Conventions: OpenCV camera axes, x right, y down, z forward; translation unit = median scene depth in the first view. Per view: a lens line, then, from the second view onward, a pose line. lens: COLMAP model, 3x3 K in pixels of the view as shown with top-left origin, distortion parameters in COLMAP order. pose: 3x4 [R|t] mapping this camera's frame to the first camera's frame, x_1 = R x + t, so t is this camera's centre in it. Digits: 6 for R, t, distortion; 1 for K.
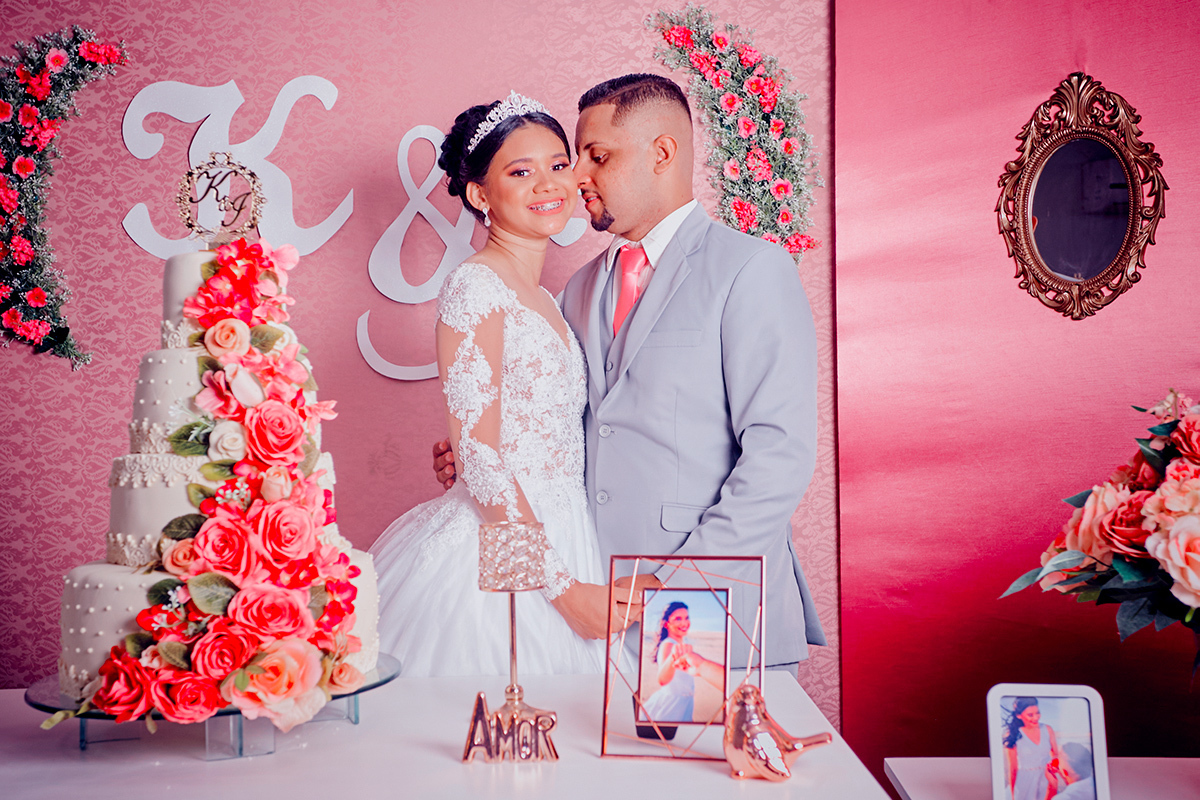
lens RADIAL K [[1382.8, 0, 598.9], [0, 1382.8, 399.0], [0, 0, 1]] dist [0.075658, 0.000000]
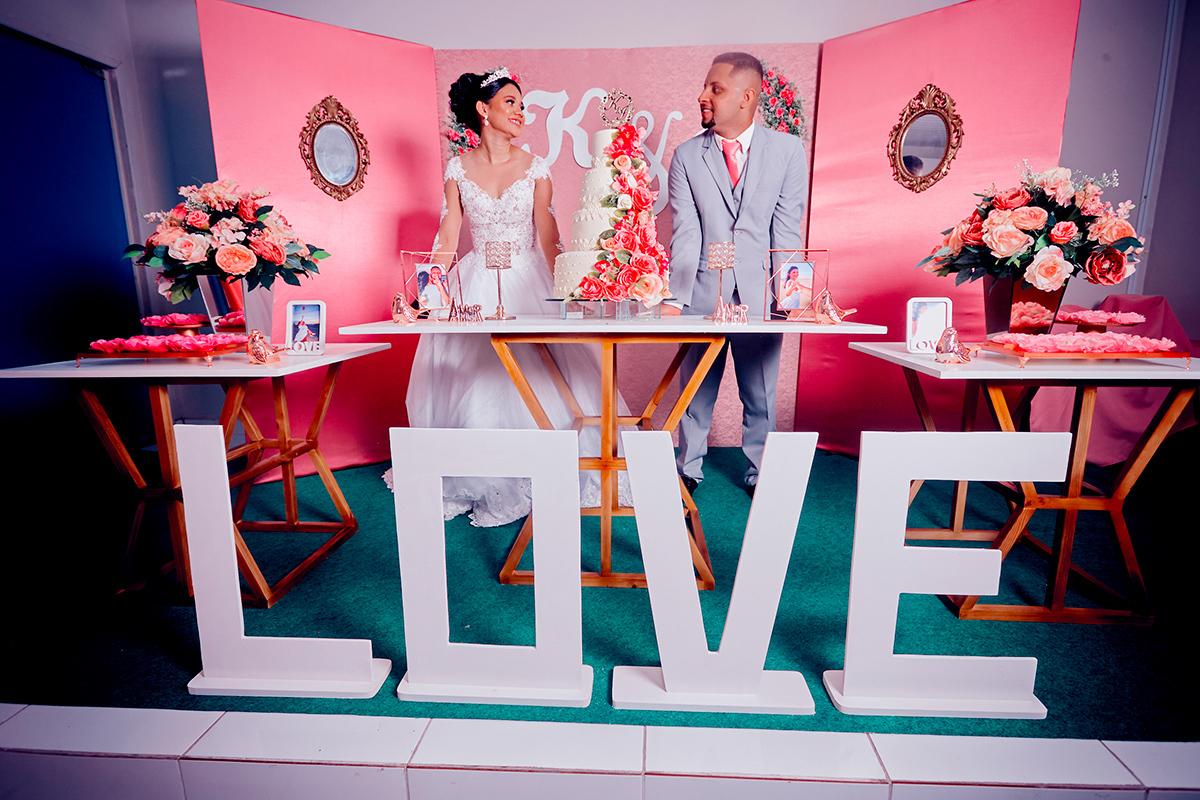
lens RADIAL K [[606.7, 0, 600.0], [0, 606.7, 399.2], [0, 0, 1]] dist [-0.000325, 0.000428]
pose [[0.999256, 0.027380, -0.027153, -0.264405], [-0.022492, 0.985811, 0.166344, 0.203486], [0.031322, -0.165610, 0.985694, -0.194185]]
